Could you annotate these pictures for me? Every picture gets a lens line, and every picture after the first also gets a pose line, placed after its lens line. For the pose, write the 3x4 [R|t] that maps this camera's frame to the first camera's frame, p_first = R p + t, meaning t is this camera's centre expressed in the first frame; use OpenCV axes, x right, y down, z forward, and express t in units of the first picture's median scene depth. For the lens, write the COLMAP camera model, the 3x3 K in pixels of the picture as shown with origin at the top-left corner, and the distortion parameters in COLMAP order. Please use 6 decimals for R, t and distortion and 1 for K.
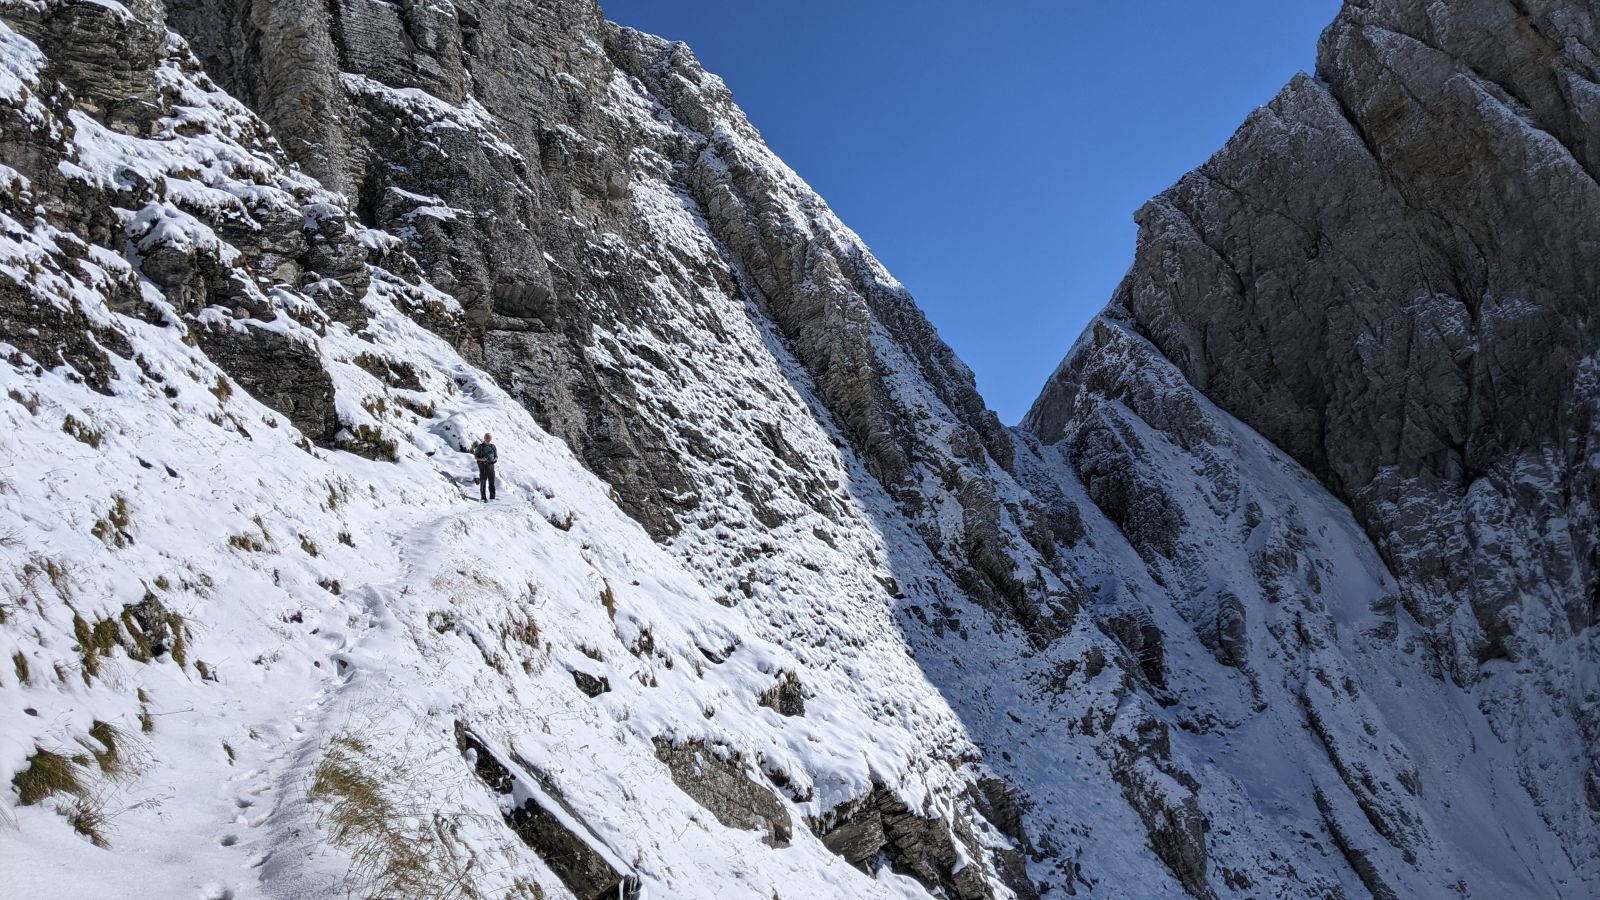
lens RADIAL K [[1261.4, 0, 799.2], [0, 1261.4, 453.8], [0, 0, 1]] dist [-0.013470, -0.008364]
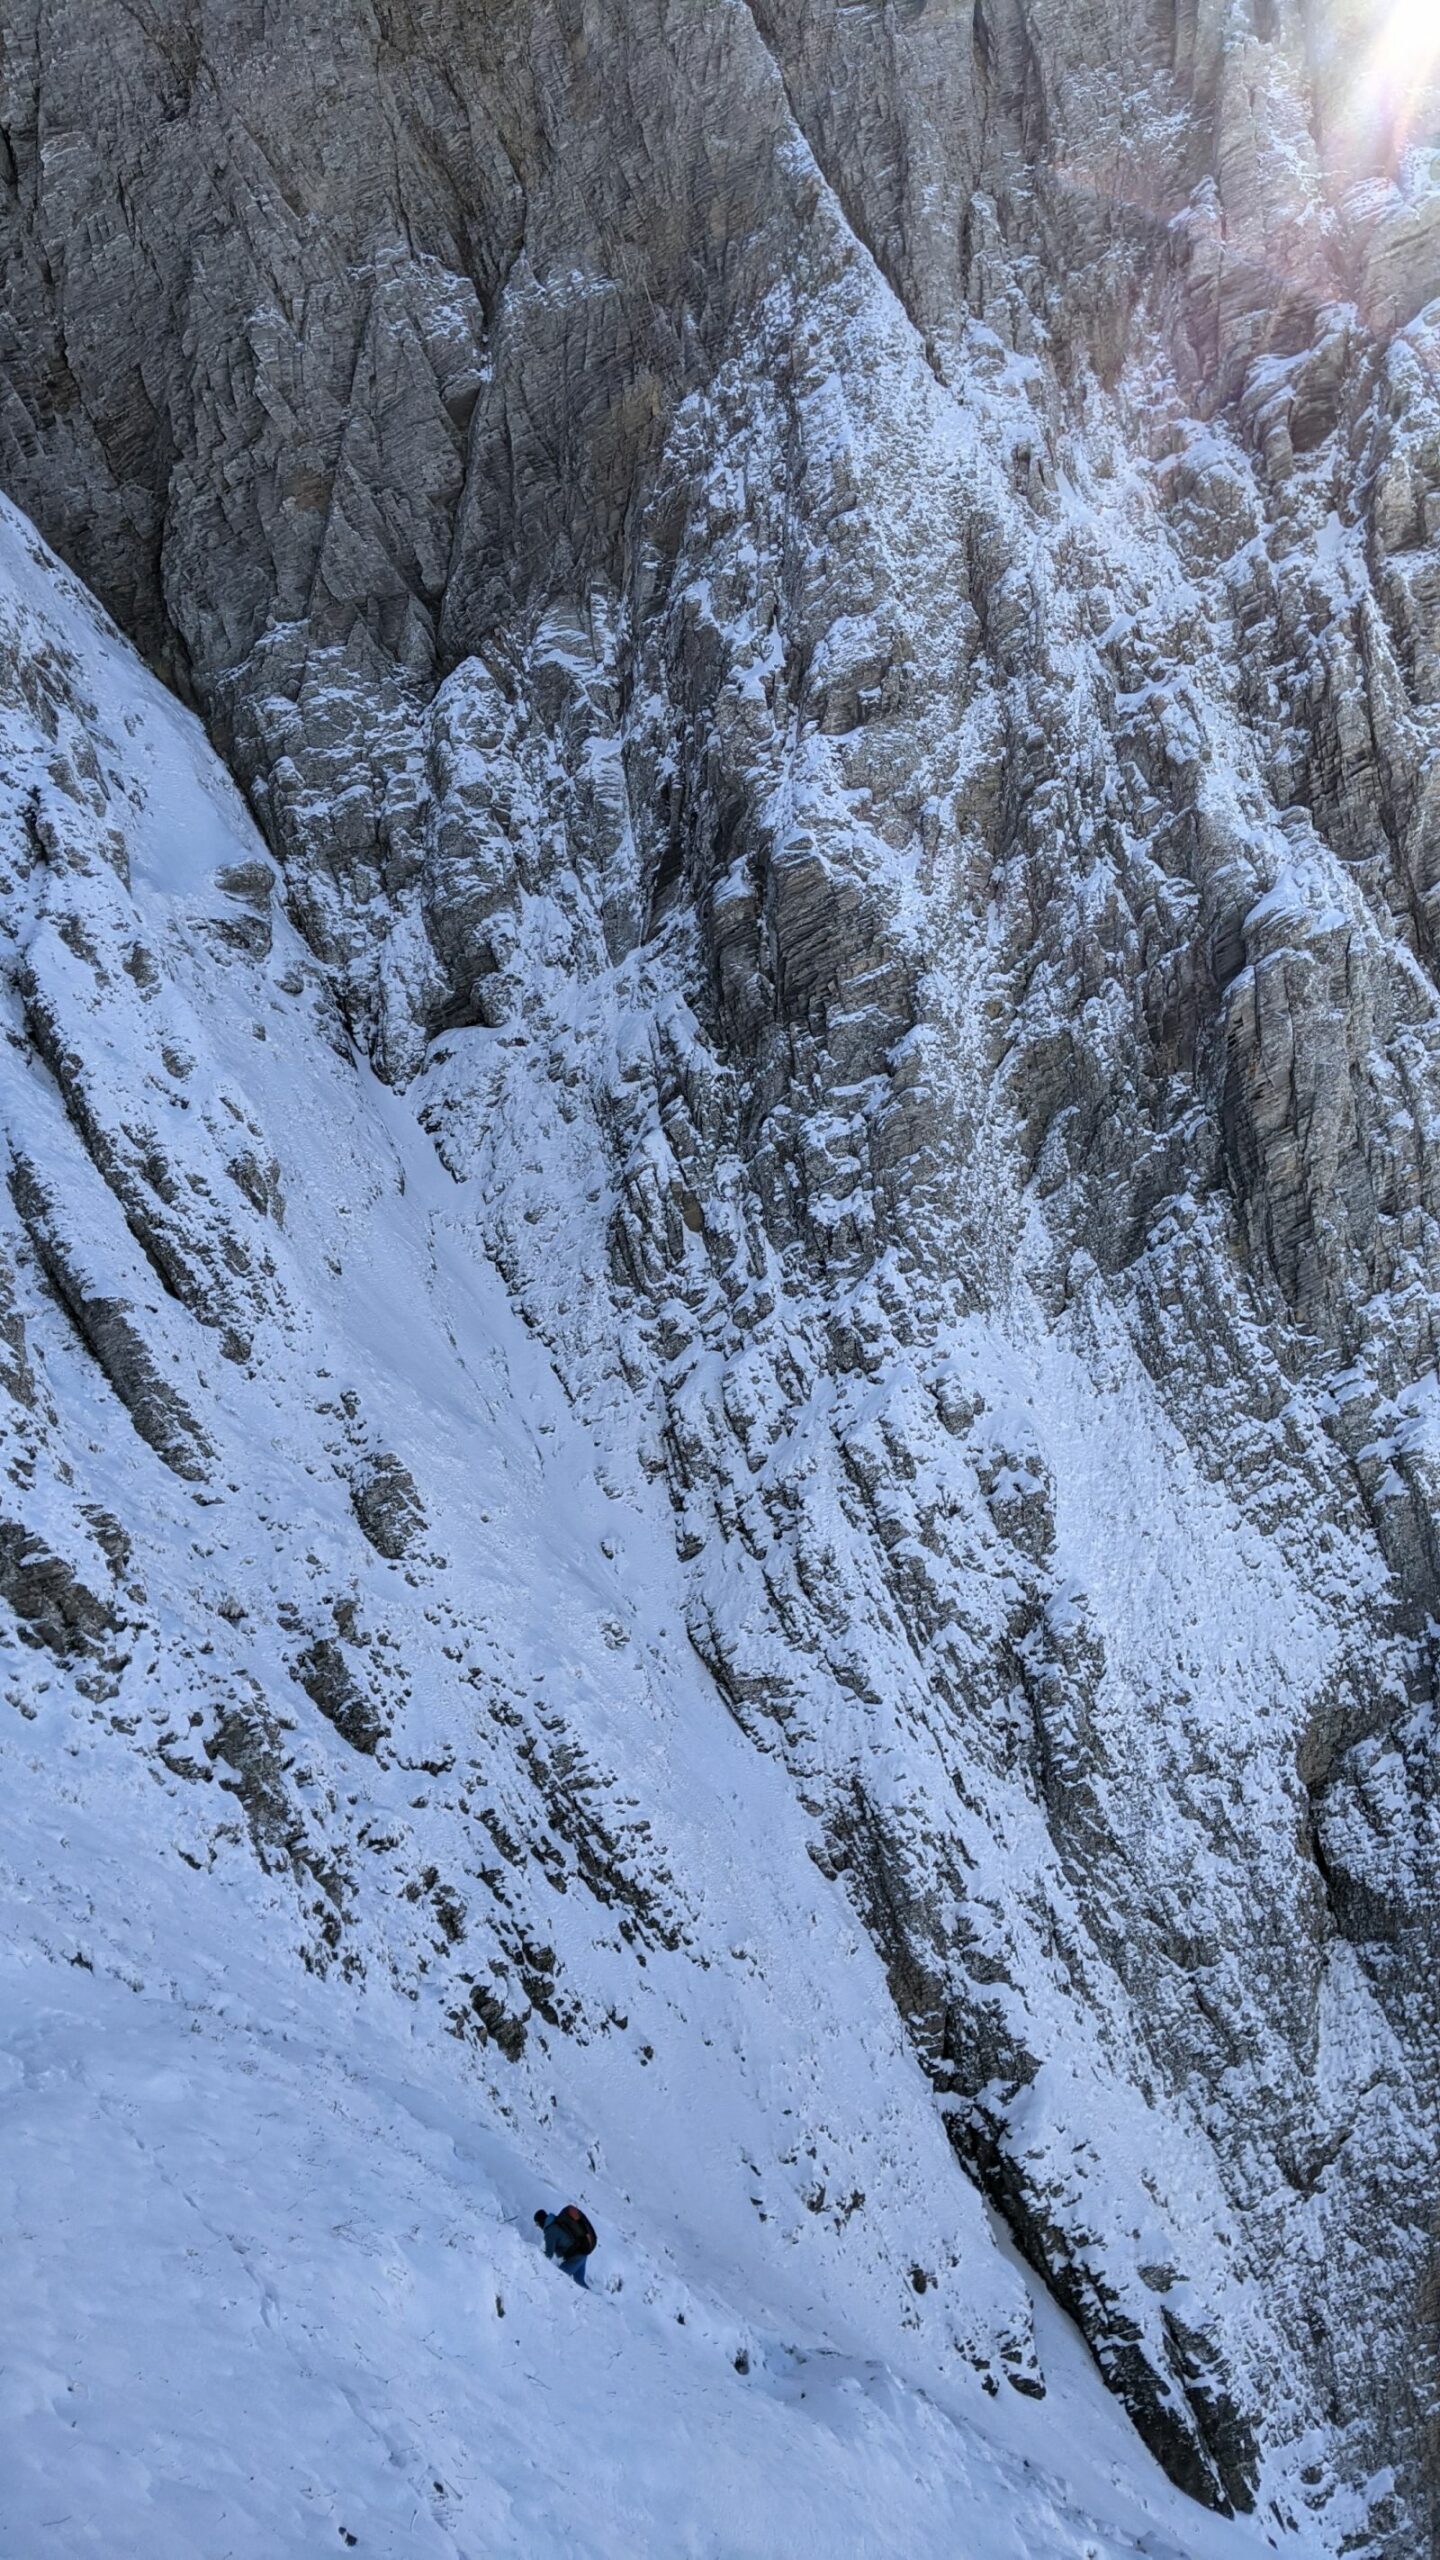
lens RADIAL K [[2018.3, 0, 722.1], [0, 2018.3, 1279.1], [0, 0, 1]] dist [-0.013470, -0.008364]
pose [[0.797909, 0.049424, 0.600748, 0.181397], [-0.106899, 0.992438, 0.060333, 0.200472], [-0.593223, -0.112359, 0.797159, 0.323631]]
